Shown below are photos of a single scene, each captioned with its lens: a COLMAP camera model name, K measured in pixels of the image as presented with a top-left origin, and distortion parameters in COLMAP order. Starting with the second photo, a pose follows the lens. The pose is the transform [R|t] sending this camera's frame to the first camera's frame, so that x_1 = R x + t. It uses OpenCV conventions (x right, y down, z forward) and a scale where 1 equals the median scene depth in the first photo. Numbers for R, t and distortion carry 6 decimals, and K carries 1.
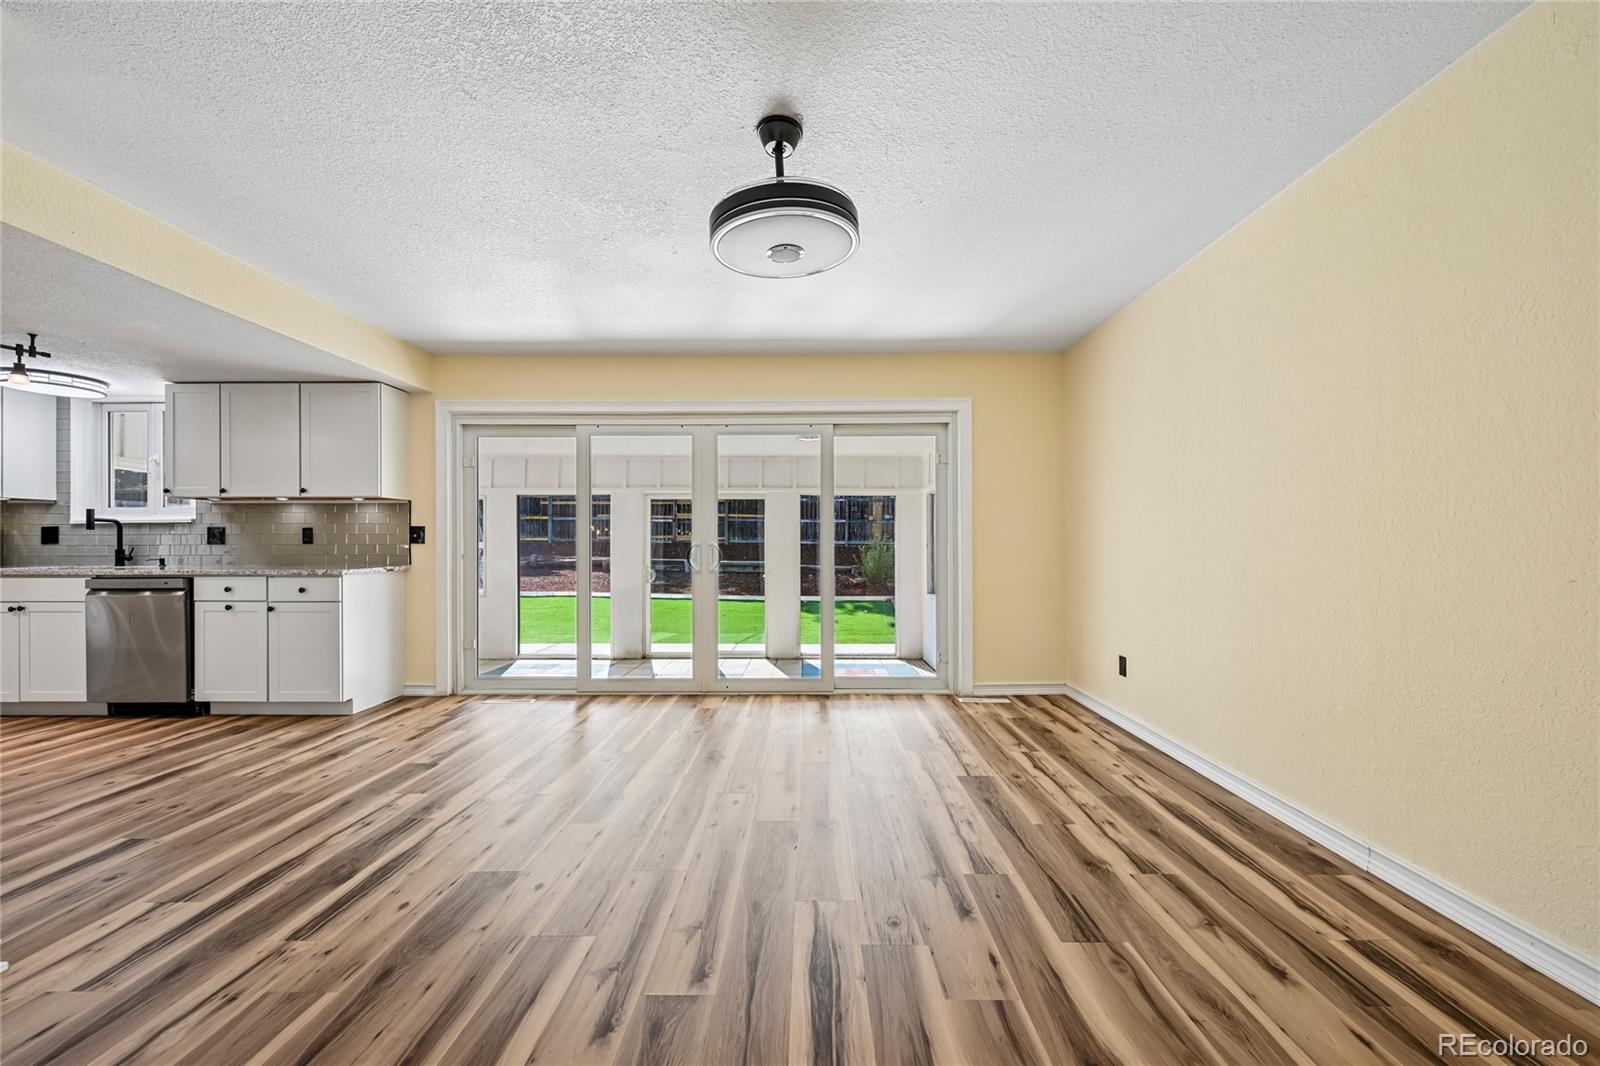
lens RADIAL K [[627.2, 0, 804.4], [0, 627.2, 543.7], [0, 0, 1]] dist [-0.000718, -0.000012]
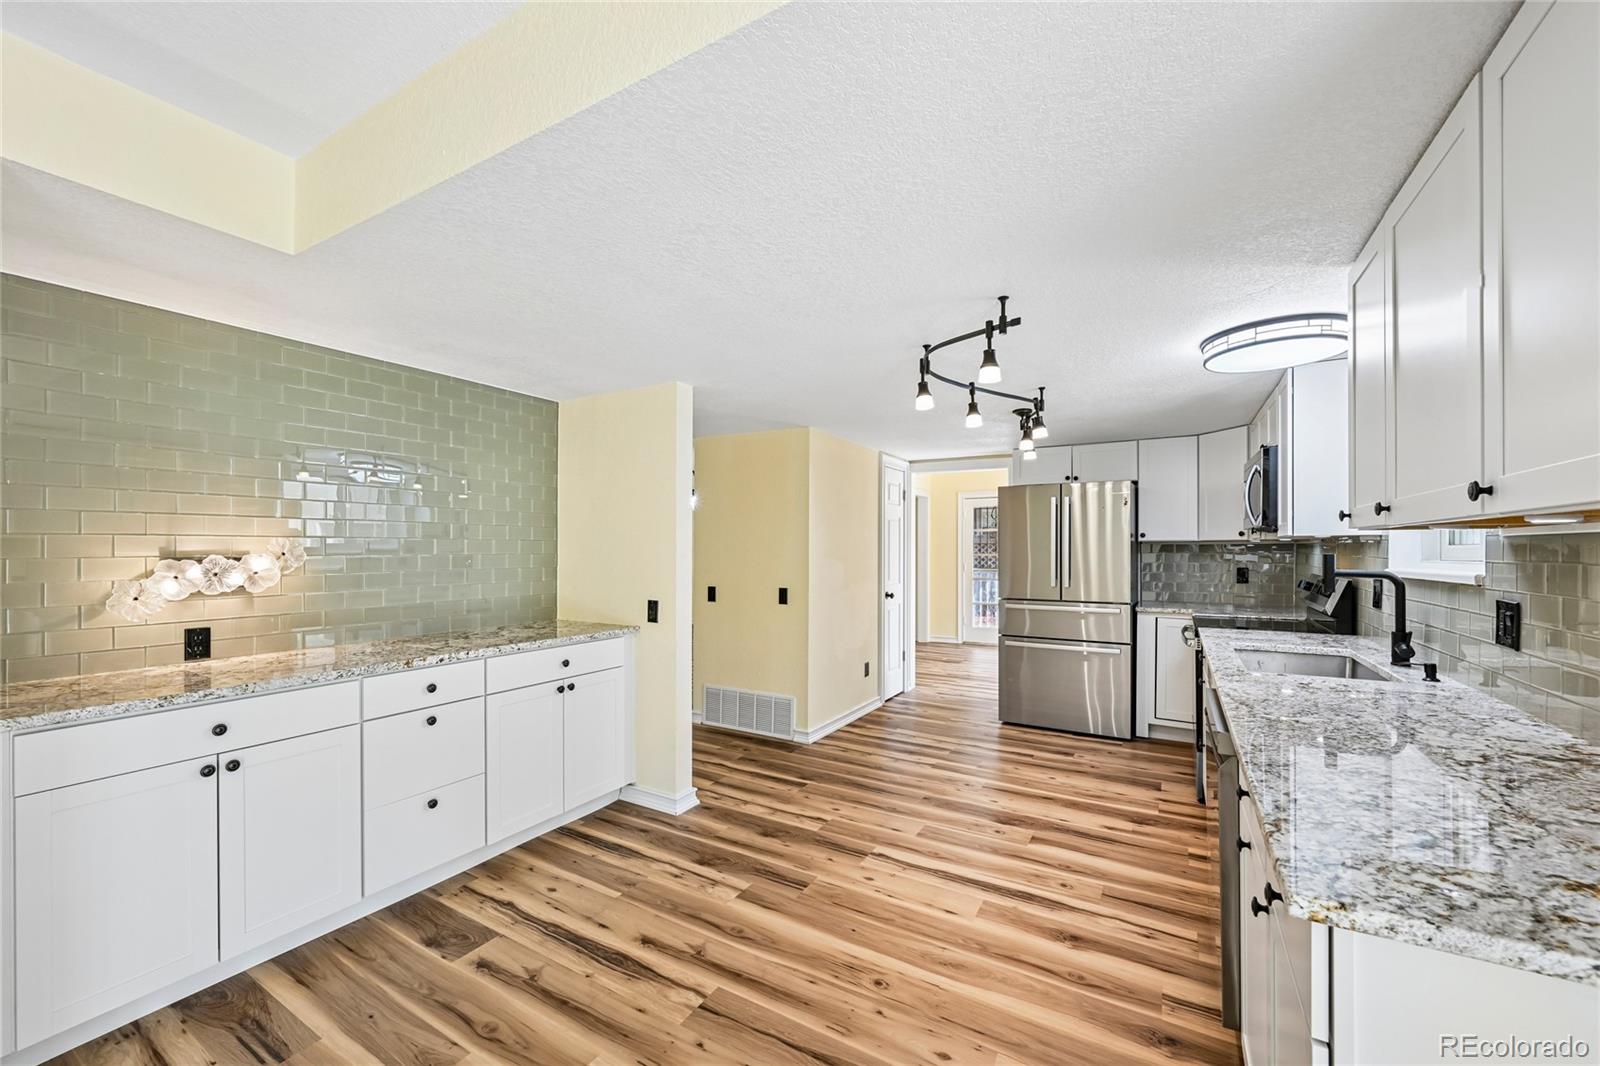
lens RADIAL K [[627.2, 0, 804.4], [0, 627.2, 543.7], [0, 0, 1]] dist [-0.000718, -0.000012]
pose [[-0.490515, -0.004816, -0.871420, -0.485803], [0.001363, 0.999979, -0.006293, -0.067217], [0.871432, -0.004274, -0.490498, 0.956137]]
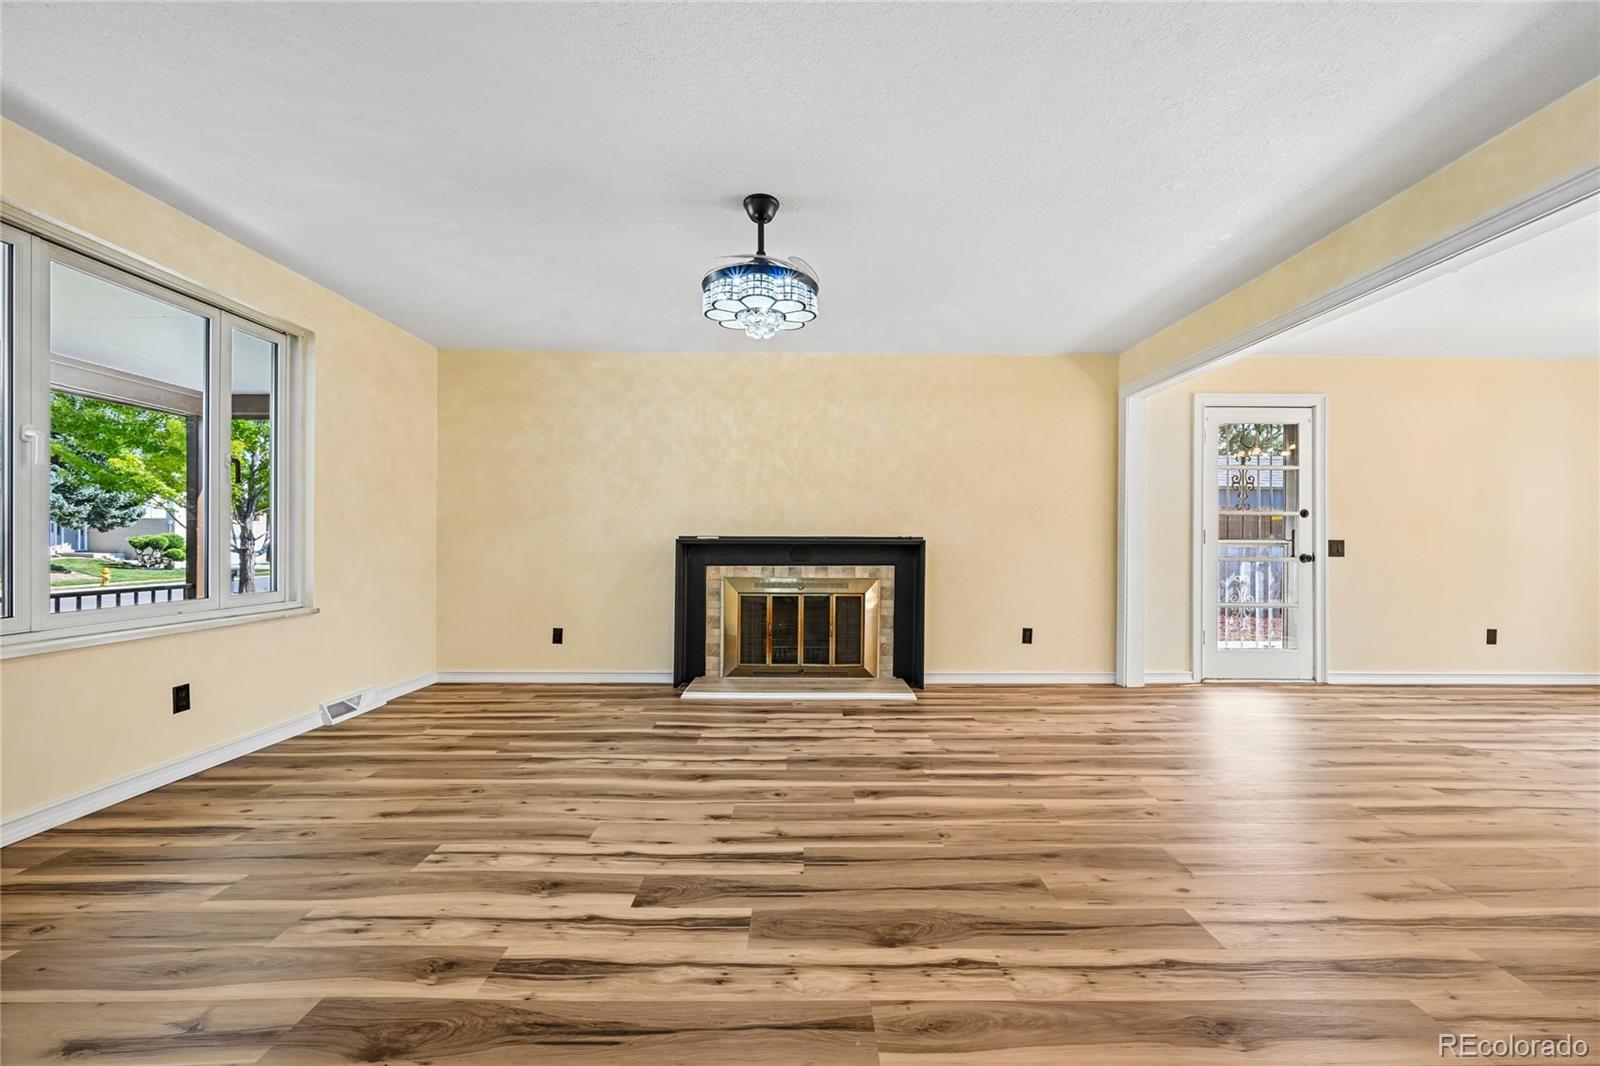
lens RADIAL K [[627.2, 0, 804.4], [0, 627.2, 543.7], [0, 0, 1]] dist [-0.000718, -0.000012]
pose [[0.020946, 0.005264, -0.999767, -1.587831], [-0.003870, 0.999979, 0.005184, 0.014339], [0.999773, 0.003760, 0.020965, -0.451942]]
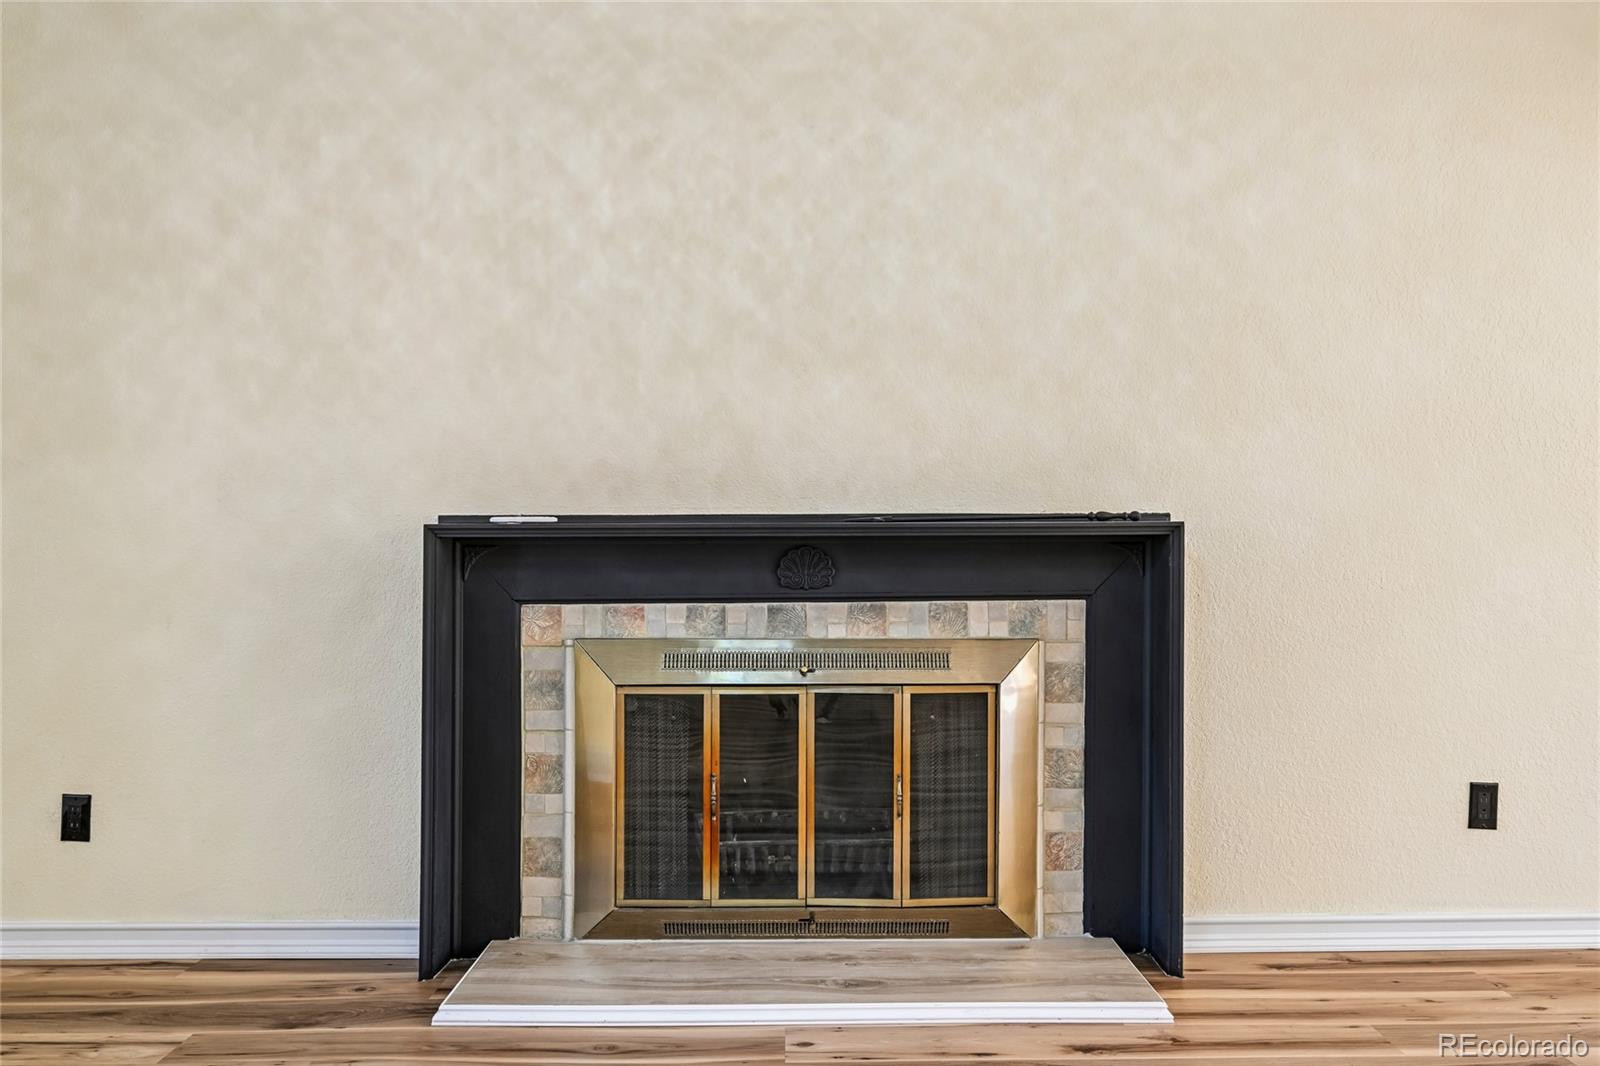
lens RADIAL K [[1380.4, 0, 806.4], [0, 1380.4, 527.6], [0, 0, 1]] dist [0.000824, -0.009873]
pose [[0.024896, -0.001796, -0.999688, -1.904821], [0.003513, 0.999992, -0.001709, 0.016674], [0.999684, -0.003469, 0.024902, -0.454279]]
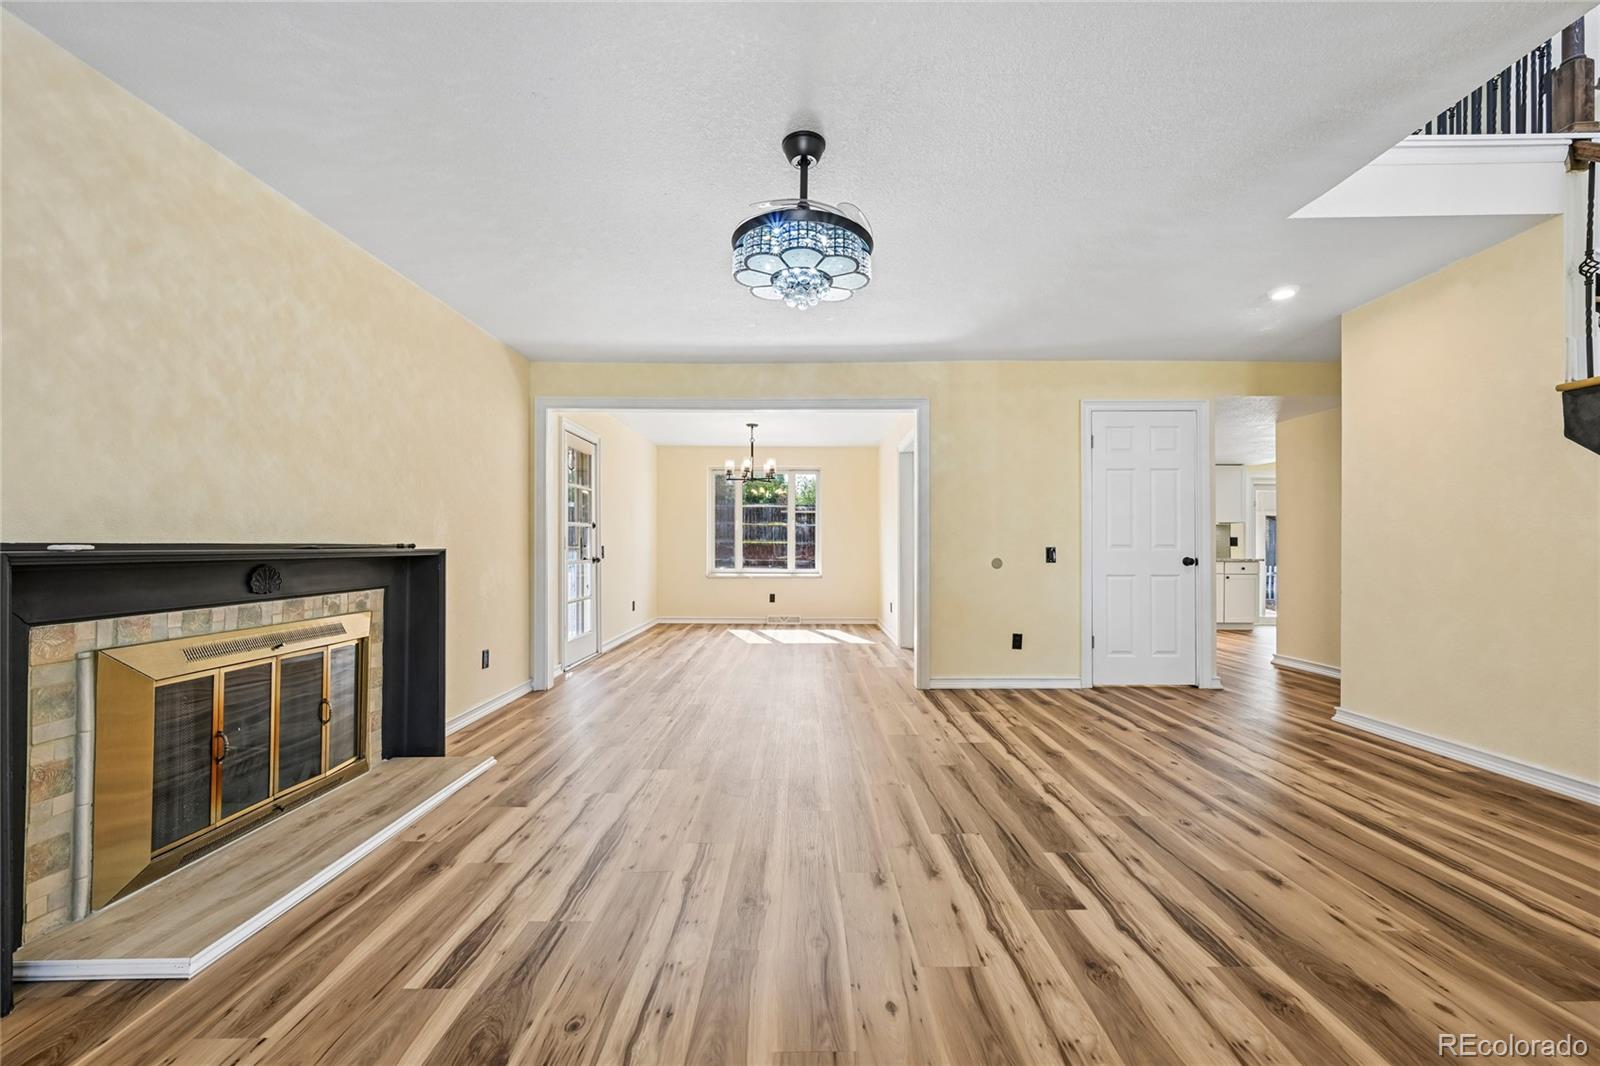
lens RADIAL K [[627.2, 0, 804.4], [0, 627.2, 543.7], [0, 0, 1]] dist [-0.000718, -0.000012]
pose [[0.999863, 0.001901, 0.016460, -2.270439], [-0.001851, 0.999994, -0.003042, 0.007594], [-0.016466, 0.003011, 0.999860, -1.040737]]
